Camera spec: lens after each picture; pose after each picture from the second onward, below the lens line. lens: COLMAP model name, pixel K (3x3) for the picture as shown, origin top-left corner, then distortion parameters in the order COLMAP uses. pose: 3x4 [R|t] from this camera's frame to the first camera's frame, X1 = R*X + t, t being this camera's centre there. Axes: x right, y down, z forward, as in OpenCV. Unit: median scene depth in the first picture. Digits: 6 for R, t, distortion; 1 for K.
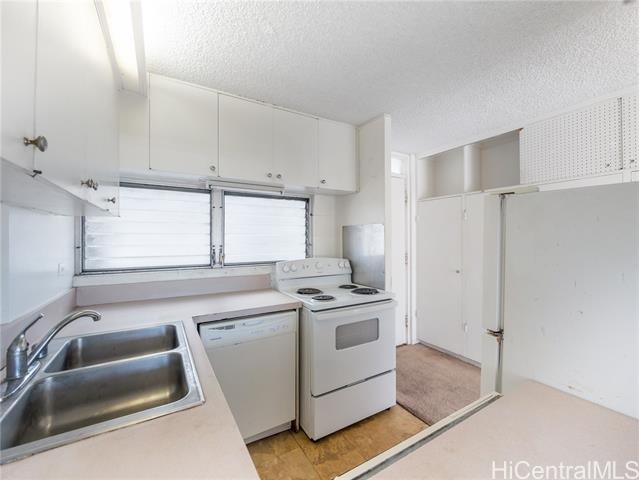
lens RADIAL K [[266.4, 0, 318.6], [0, 266.4, 240.0], [0, 0, 1]] dist [-0.009665, -0.000120]
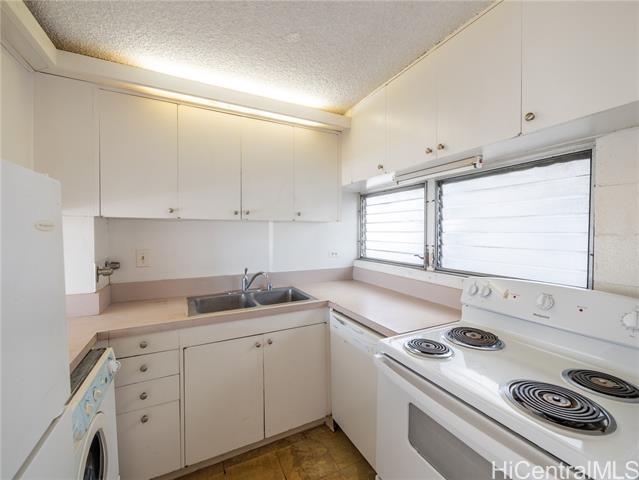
lens RADIAL K [[266.4, 0, 321.7], [0, 266.4, 238.5], [0, 0, 1]] dist [-0.009665, -0.000120]
pose [[-0.064447, 0.026110, -0.997580, 0.519659], [-0.004176, 0.999642, 0.026433, -0.023881], [0.997912, 0.005869, -0.064315, 0.711710]]
